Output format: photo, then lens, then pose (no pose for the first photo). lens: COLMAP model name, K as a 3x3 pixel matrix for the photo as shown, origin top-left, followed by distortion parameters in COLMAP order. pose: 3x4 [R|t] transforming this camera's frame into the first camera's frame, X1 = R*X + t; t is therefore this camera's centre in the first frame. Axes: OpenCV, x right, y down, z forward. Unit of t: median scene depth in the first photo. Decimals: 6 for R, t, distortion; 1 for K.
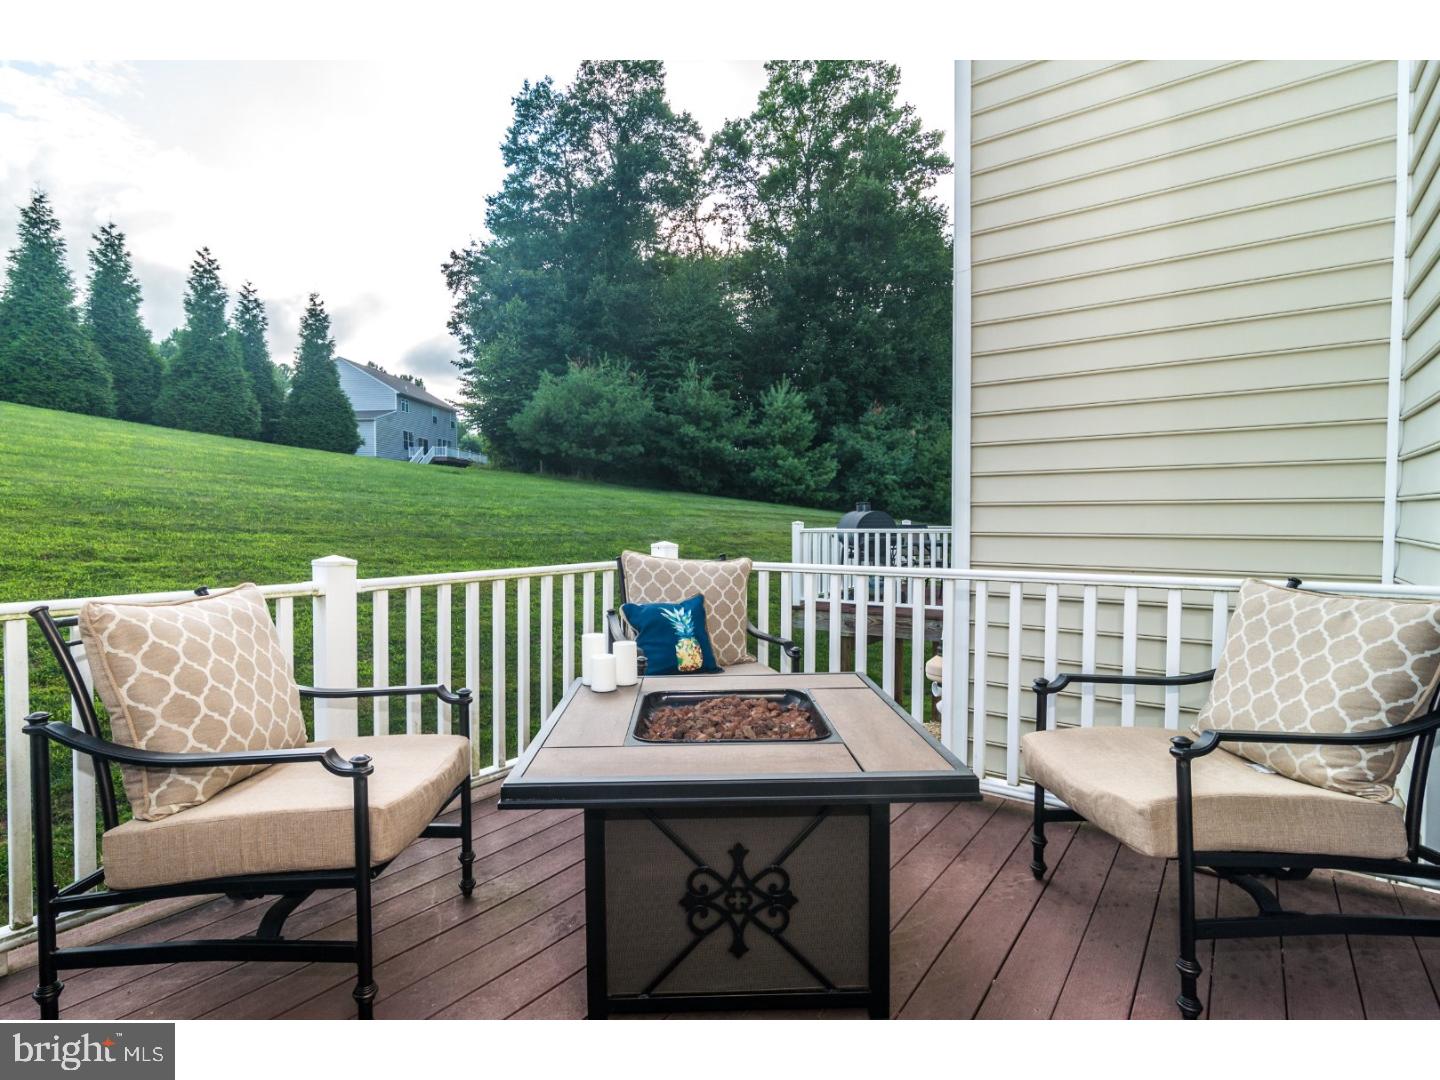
lens RADIAL K [[699.3, 0, 725.6], [0, 699.3, 538.0], [0, 0, 1]] dist [-0.008970, 0.002595]
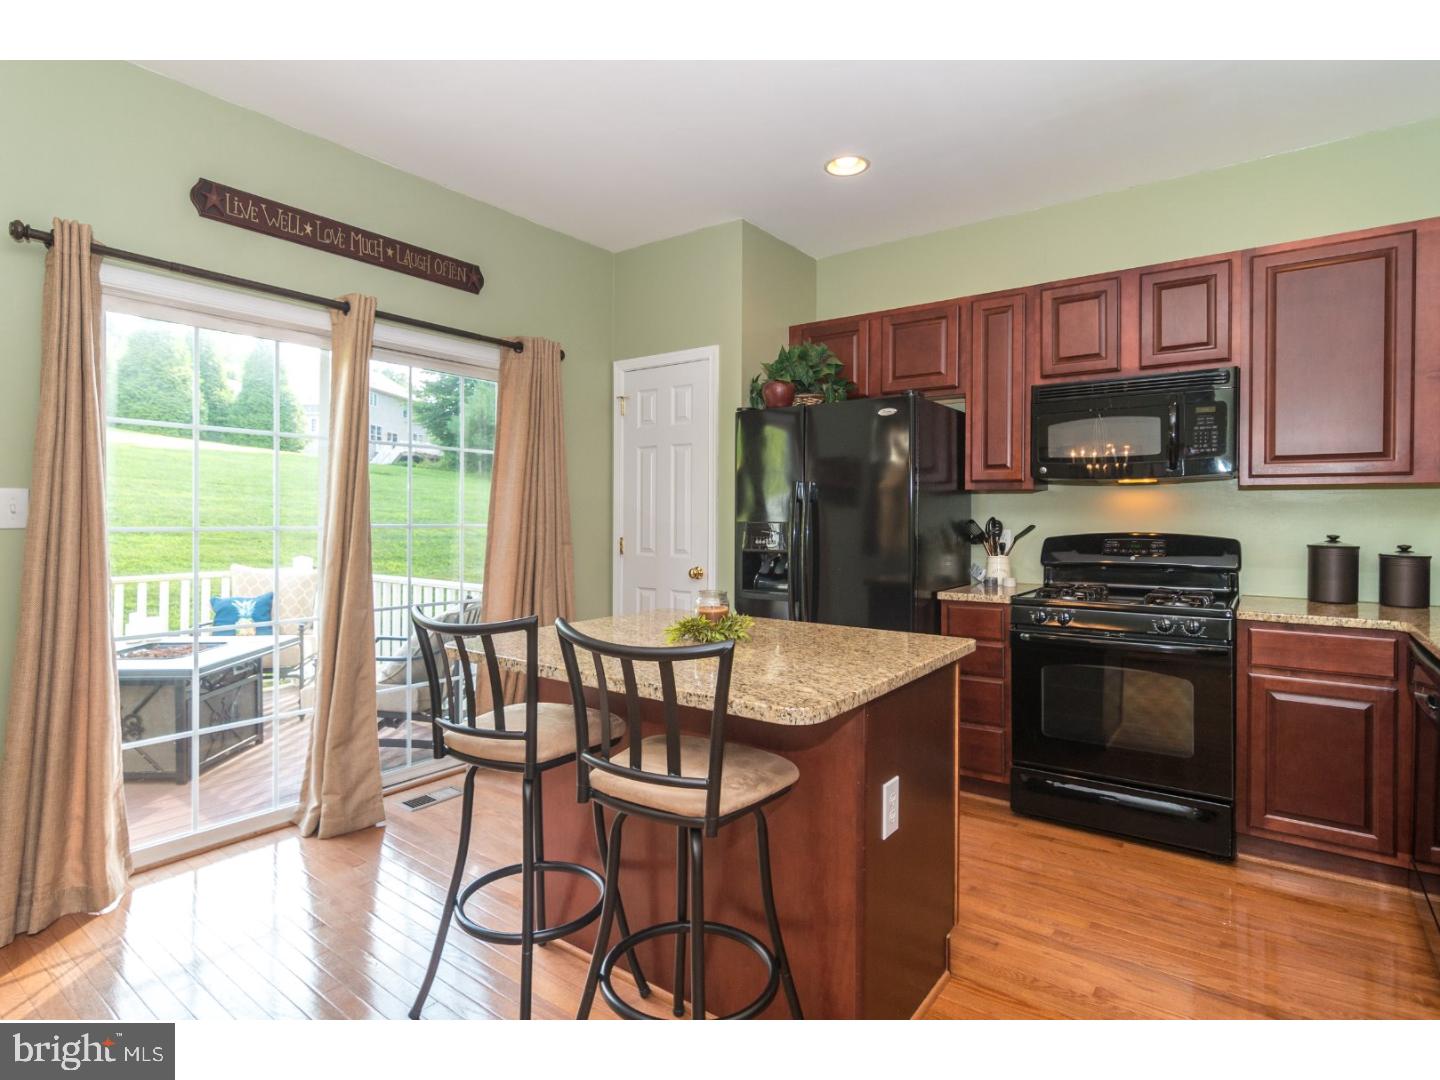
lens RADIAL K [[726.8, 0, 734.6], [0, 726.8, 511.3], [0, 0, 1]] dist [-0.005924, 0.000000]
pose [[0.999902, 0.006629, 0.012345, 0.220463], [-0.006241, 0.999492, -0.031253, -0.013466], [-0.012546, 0.031173, 0.999435, -0.153258]]
